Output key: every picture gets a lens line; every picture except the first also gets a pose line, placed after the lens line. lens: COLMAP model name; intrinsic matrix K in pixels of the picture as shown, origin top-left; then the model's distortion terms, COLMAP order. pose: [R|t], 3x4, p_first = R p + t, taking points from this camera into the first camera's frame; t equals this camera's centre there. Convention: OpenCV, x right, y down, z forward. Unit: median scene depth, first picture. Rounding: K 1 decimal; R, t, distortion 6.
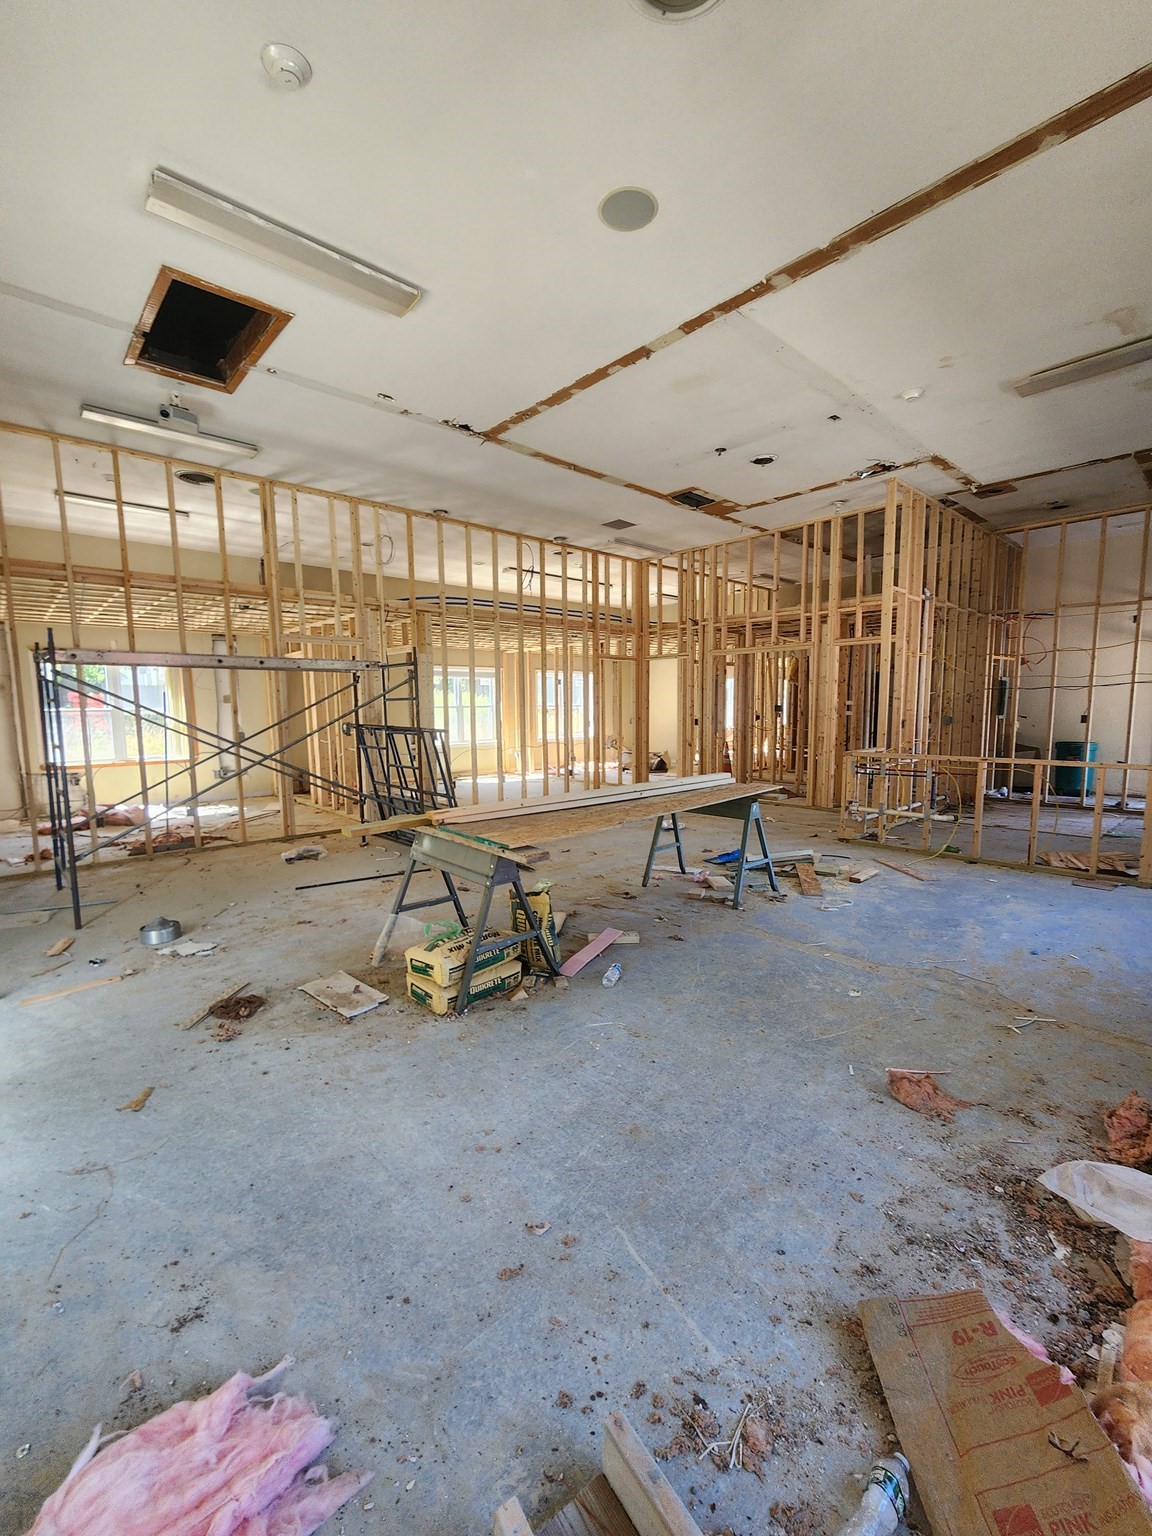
lens RADIAL K [[630.0, 0, 580.3], [0, 630.0, 771.1], [0, 0, 1]] dist [-0.008451, 0.002984]
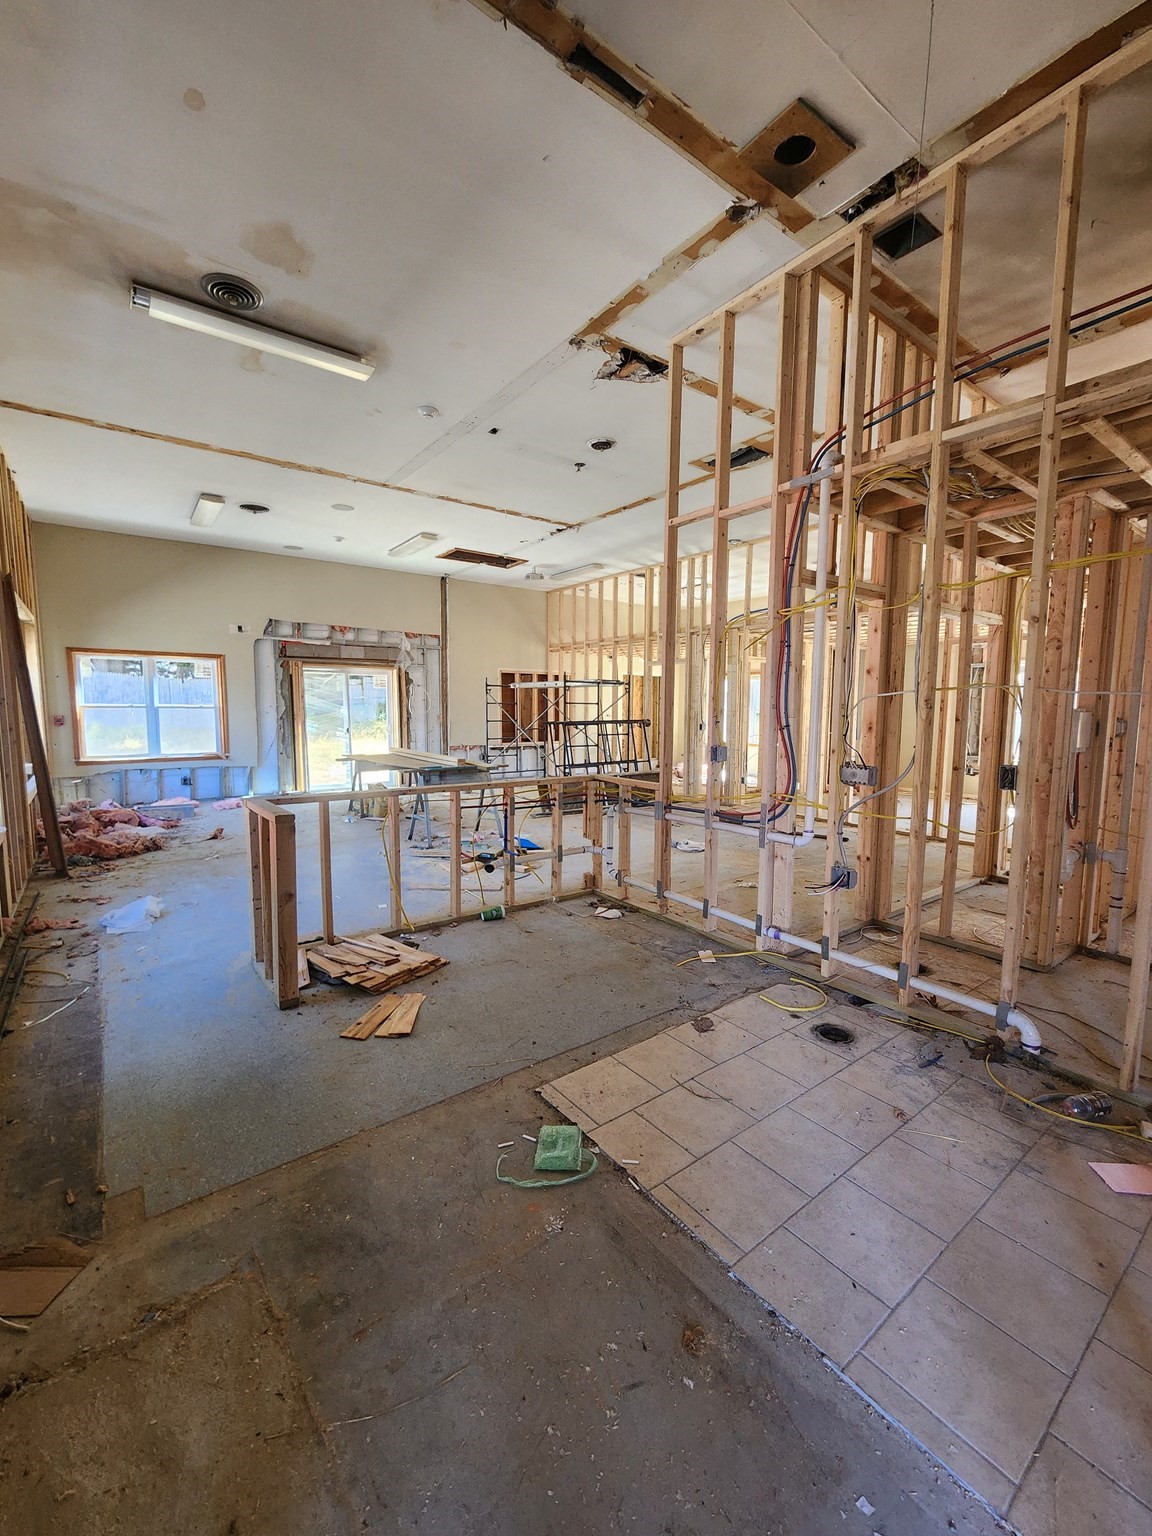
lens RADIAL K [[632.7, 0, 577.8], [0, 632.7, 771.6], [0, 0, 1]] dist [0.000171, -0.000208]
pose [[-0.099740, 0.109976, -0.988917, 1.295274], [-0.115847, 0.985830, 0.121317, -0.140370], [0.988247, 0.126663, -0.085586, 1.142238]]
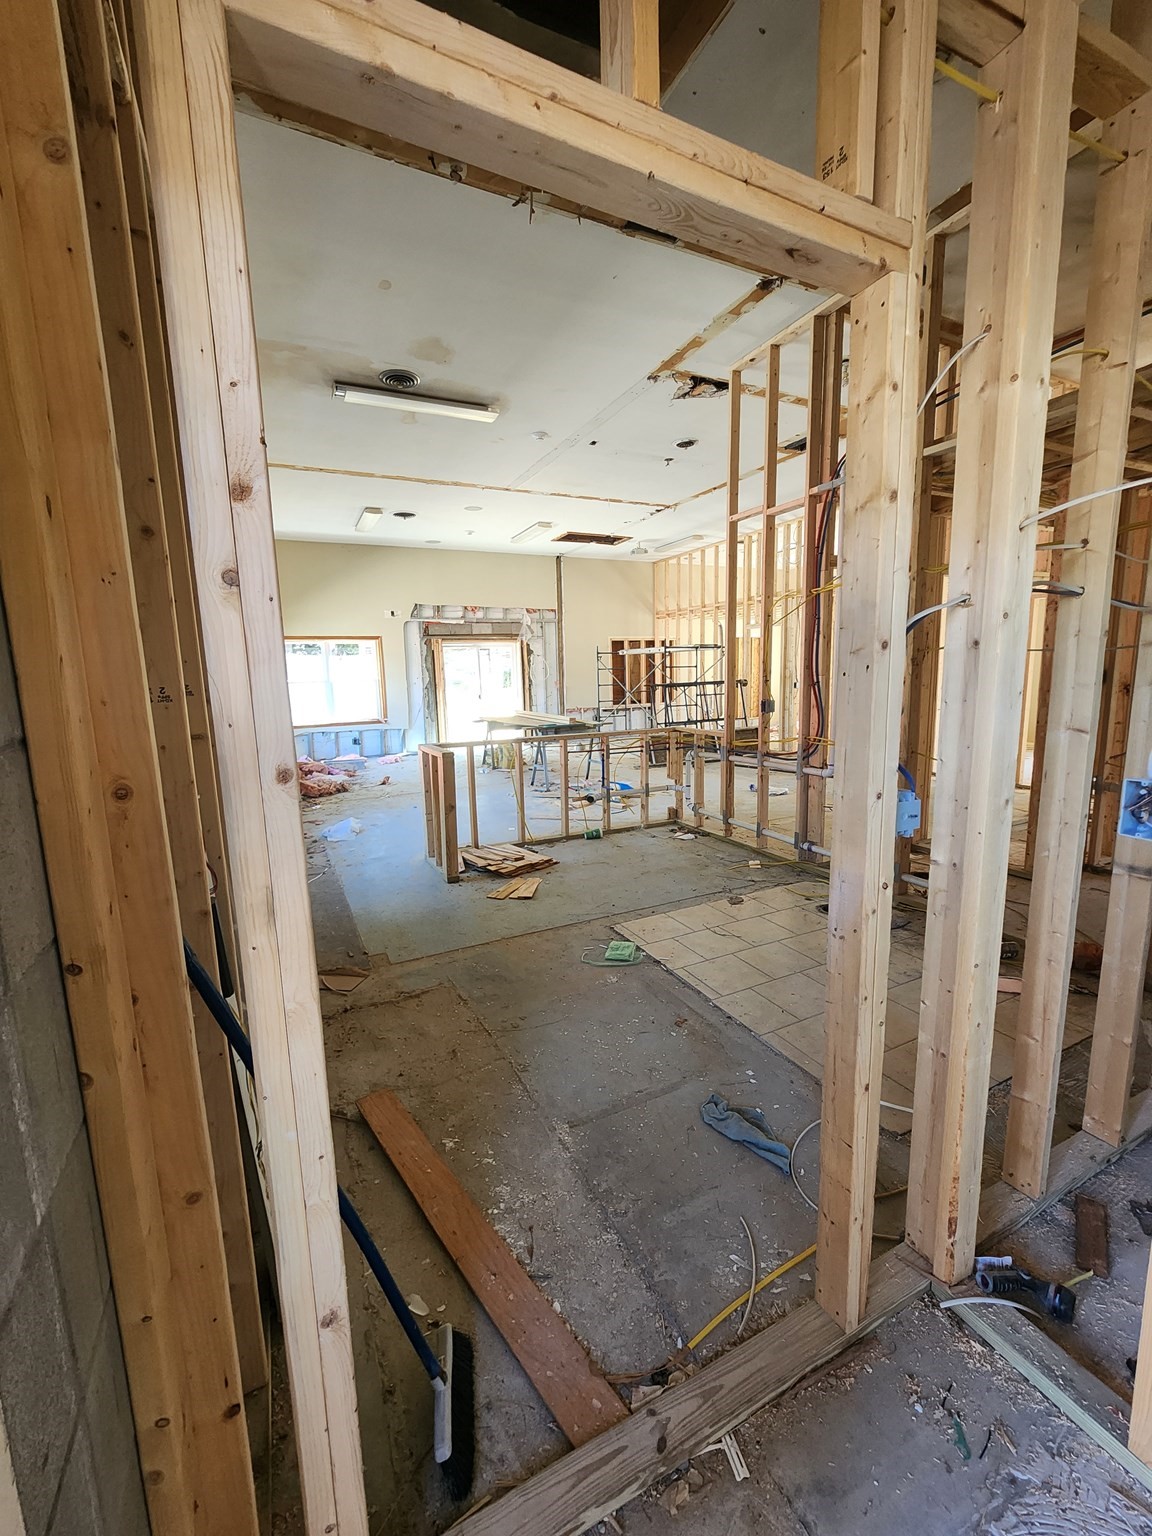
lens RADIAL K [[632.7, 0, 577.8], [0, 632.7, 771.6], [0, 0, 1]] dist [0.000171, -0.000208]
pose [[-0.283585, 0.166373, -0.944404, 1.490394], [-0.077948, 0.977576, 0.195623, -0.154601], [0.955774, 0.129090, -0.264258, 1.220589]]
